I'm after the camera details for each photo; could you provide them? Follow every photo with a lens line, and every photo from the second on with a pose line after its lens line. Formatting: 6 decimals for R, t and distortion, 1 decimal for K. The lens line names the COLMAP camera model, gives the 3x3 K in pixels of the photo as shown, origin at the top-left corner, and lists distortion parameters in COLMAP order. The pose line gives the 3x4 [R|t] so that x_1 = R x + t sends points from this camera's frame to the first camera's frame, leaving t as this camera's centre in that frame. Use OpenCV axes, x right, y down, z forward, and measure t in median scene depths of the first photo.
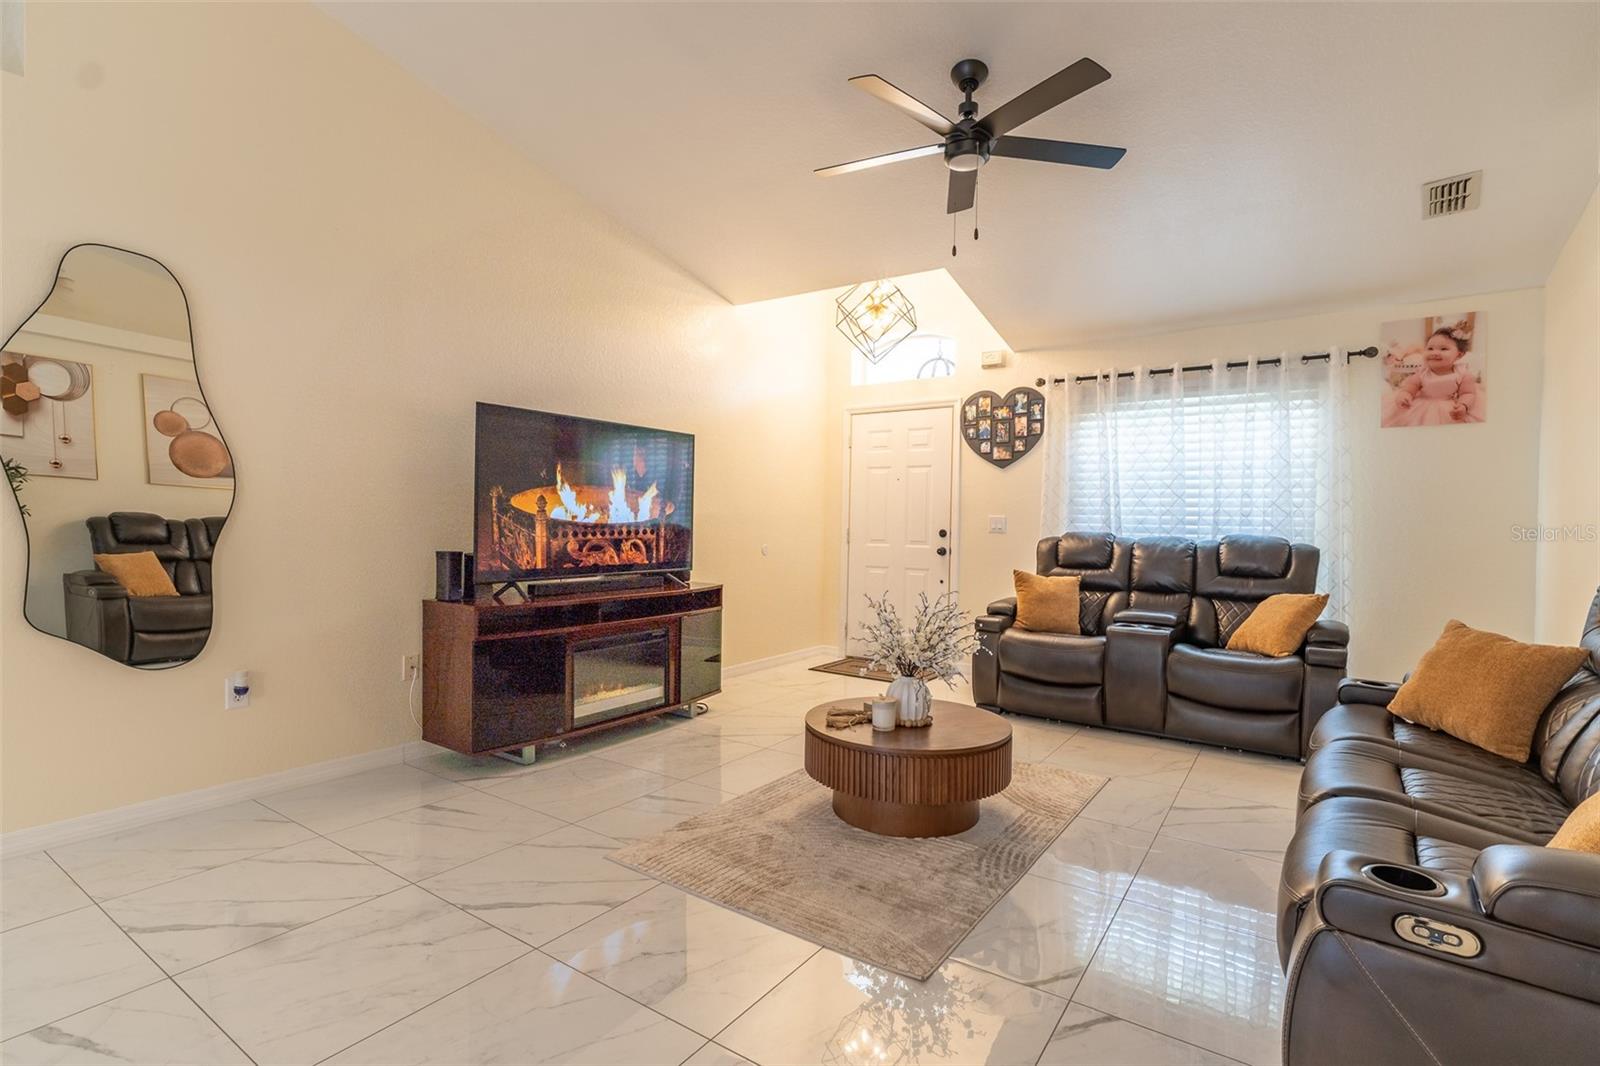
lens RADIAL K [[756.0, 0, 800.0], [0, 756.0, 533.0], [0, 0, 1]] dist [-0.004163, -0.001349]
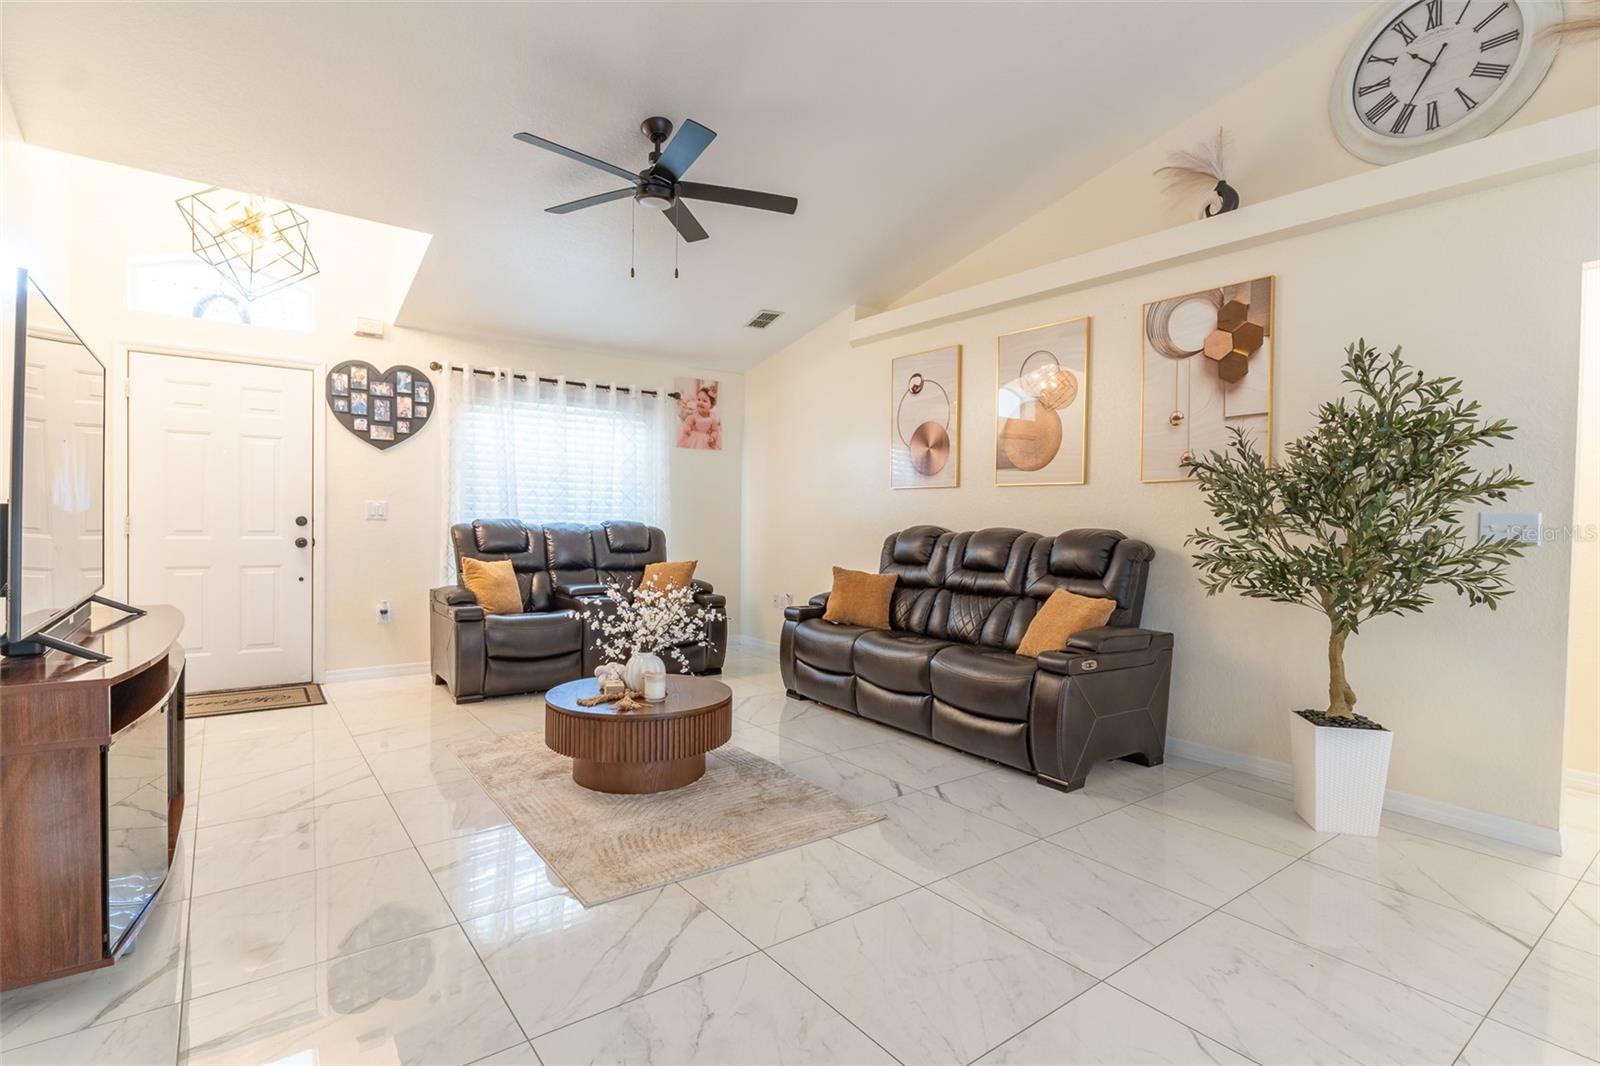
lens RADIAL K [[756.0, 0, 800.0], [0, 756.0, 533.0], [0, 0, 1]] dist [-0.004163, -0.001349]
pose [[0.328886, -0.027049, 0.943982, -0.490339], [0.000886, 0.999598, 0.028334, -0.011111], [-0.944369, -0.008483, 0.328777, 0.244596]]
